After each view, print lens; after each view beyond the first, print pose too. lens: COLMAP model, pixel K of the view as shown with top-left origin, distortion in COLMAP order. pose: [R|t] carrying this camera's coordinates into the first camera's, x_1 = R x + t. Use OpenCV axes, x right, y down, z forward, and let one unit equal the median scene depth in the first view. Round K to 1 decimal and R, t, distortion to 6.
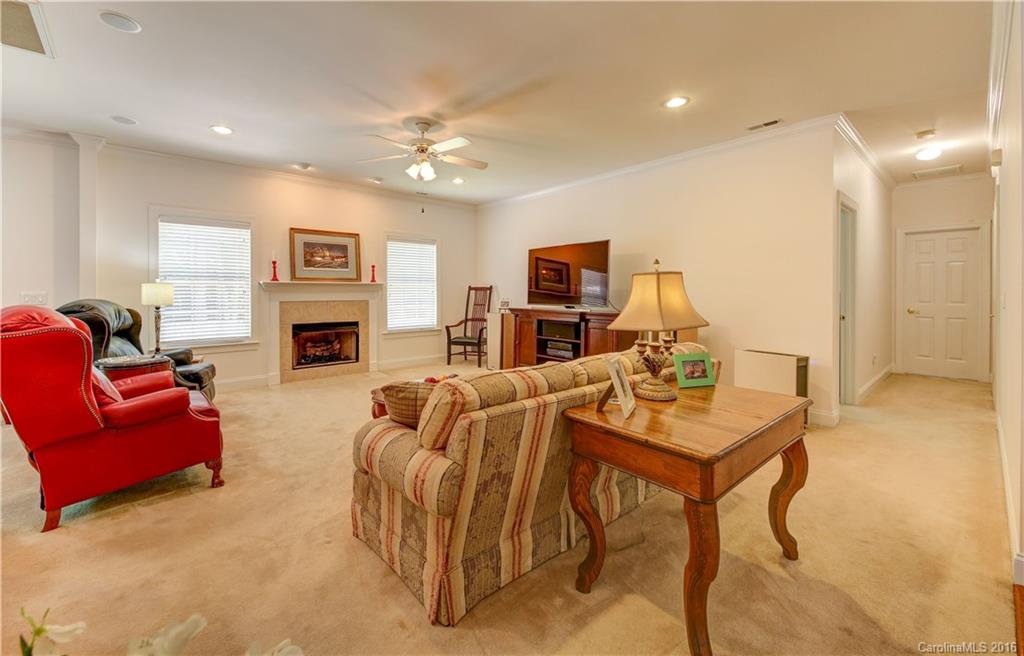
lens RADIAL K [[411.0, 0, 485.9], [0, 411.0, 294.1], [0, 0, 1]] dist [0.014232, -0.000109]
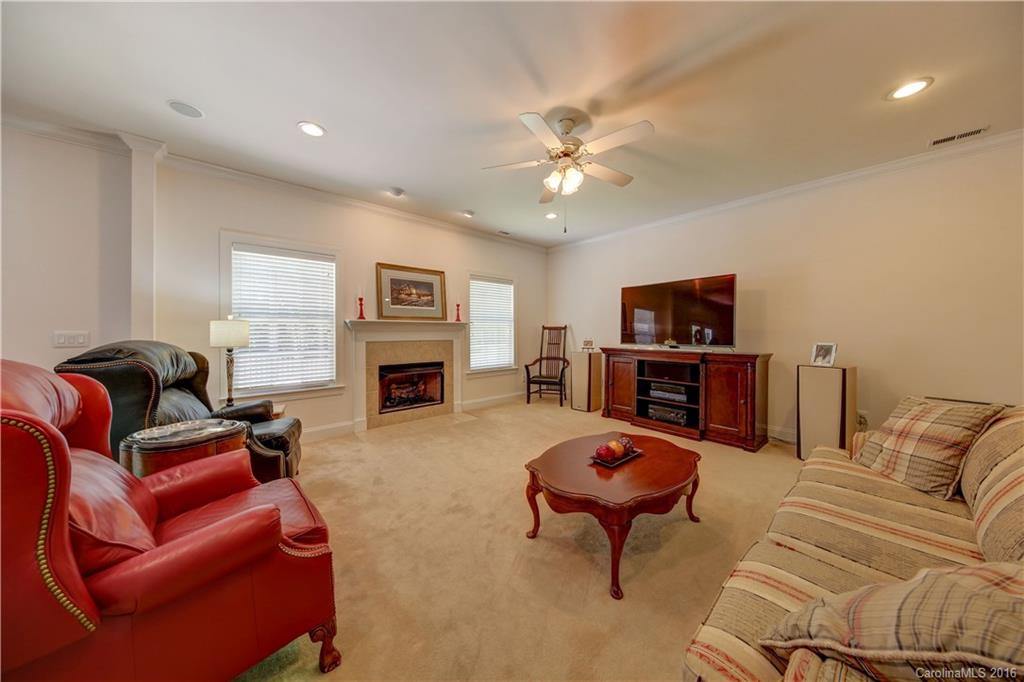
lens RADIAL K [[325.0, 0, 513.6], [0, 325.0, 333.4], [0, 0, 1]] dist [0.006784, -0.000258]
pose [[0.999340, -0.000775, 0.036321, -0.195729], [0.000796, 1.000000, -0.000563, 0.000308], [-0.036321, 0.000591, 0.999340, 0.257518]]
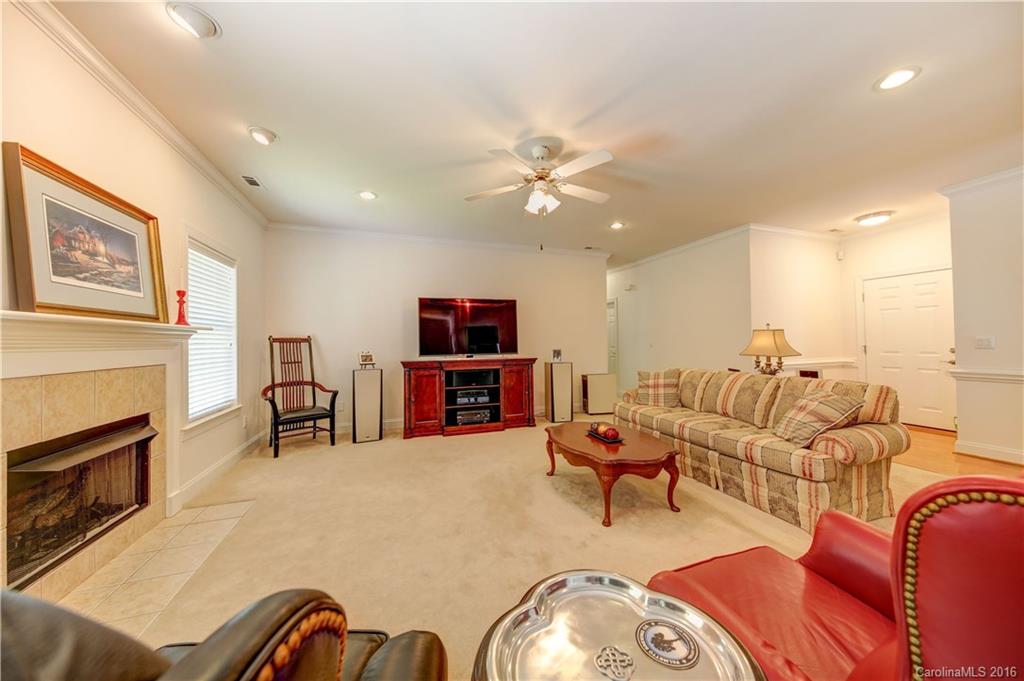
lens RADIAL K [[346.4, 0, 520.3], [0, 346.4, 337.9], [0, 0, 1]] dist [0.002310, -0.000163]
pose [[0.340627, 0.006187, 0.940178, -0.600754], [0.017569, 0.999762, -0.012945, -0.002663], [-0.940034, 0.020928, 0.340437, 0.563058]]
